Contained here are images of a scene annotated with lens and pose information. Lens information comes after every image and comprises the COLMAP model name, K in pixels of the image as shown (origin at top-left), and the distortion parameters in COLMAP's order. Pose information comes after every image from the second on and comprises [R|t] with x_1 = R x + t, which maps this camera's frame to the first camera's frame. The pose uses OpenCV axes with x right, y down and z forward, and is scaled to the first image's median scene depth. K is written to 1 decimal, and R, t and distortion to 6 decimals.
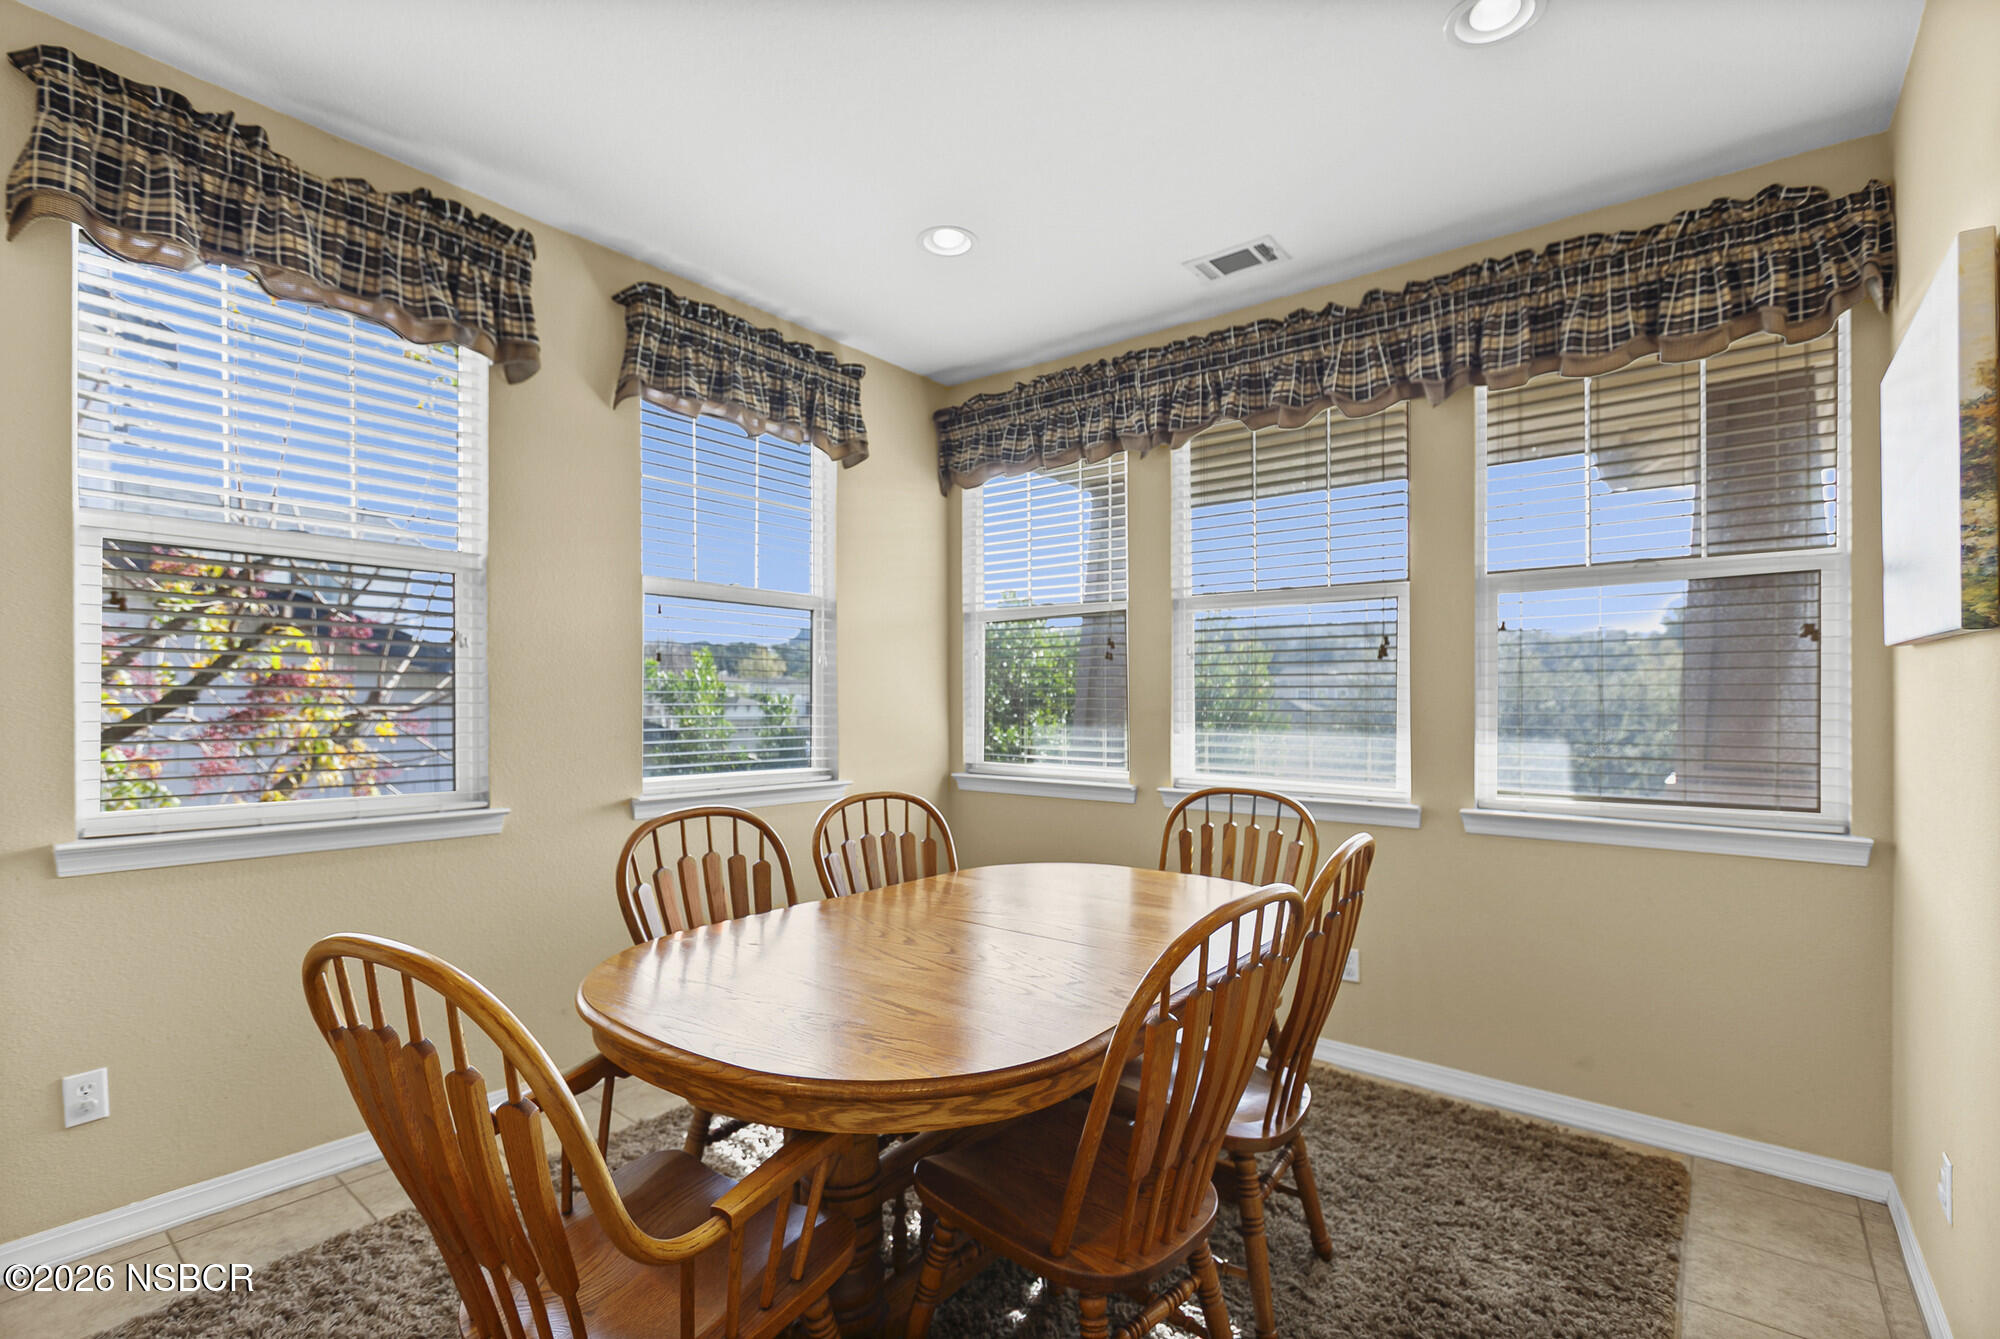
lens RADIAL K [[926.7, 0, 964.8], [0, 926.7, 700.0], [0, 0, 1]] dist [0.005749, -0.000566]
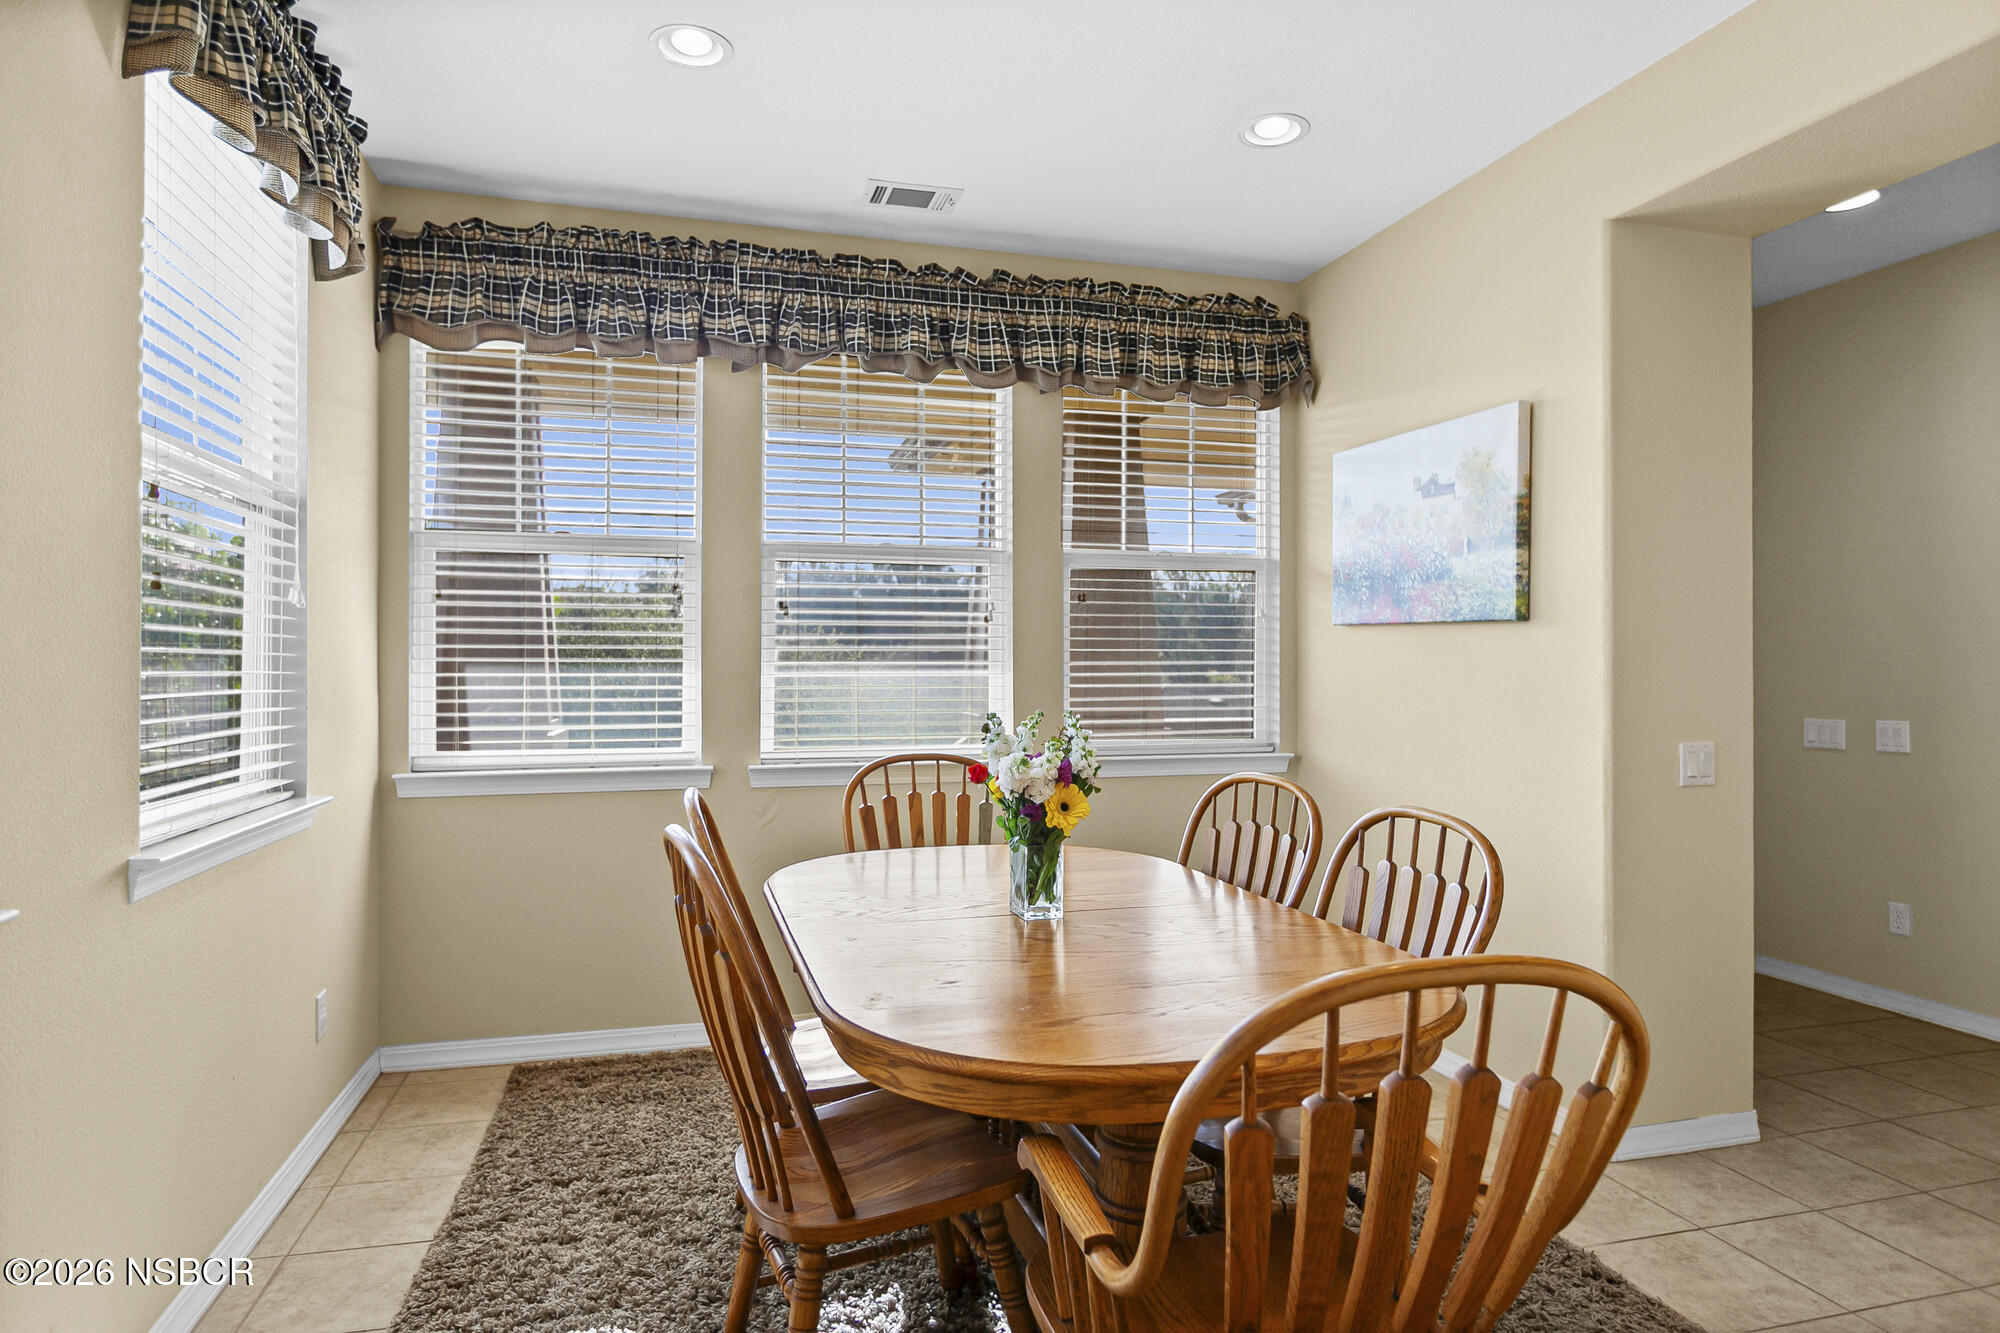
lens RADIAL K [[1132.3, 0, 992.1], [0, 1132.3, 663.3], [0, 0, 1]] dist [0.001572, 0.000201]
pose [[0.571396, -0.004928, 0.820659, -0.602140], [0.002438, 0.999988, 0.004307, -0.002821], [-0.820671, -0.000460, 0.571401, 0.269568]]
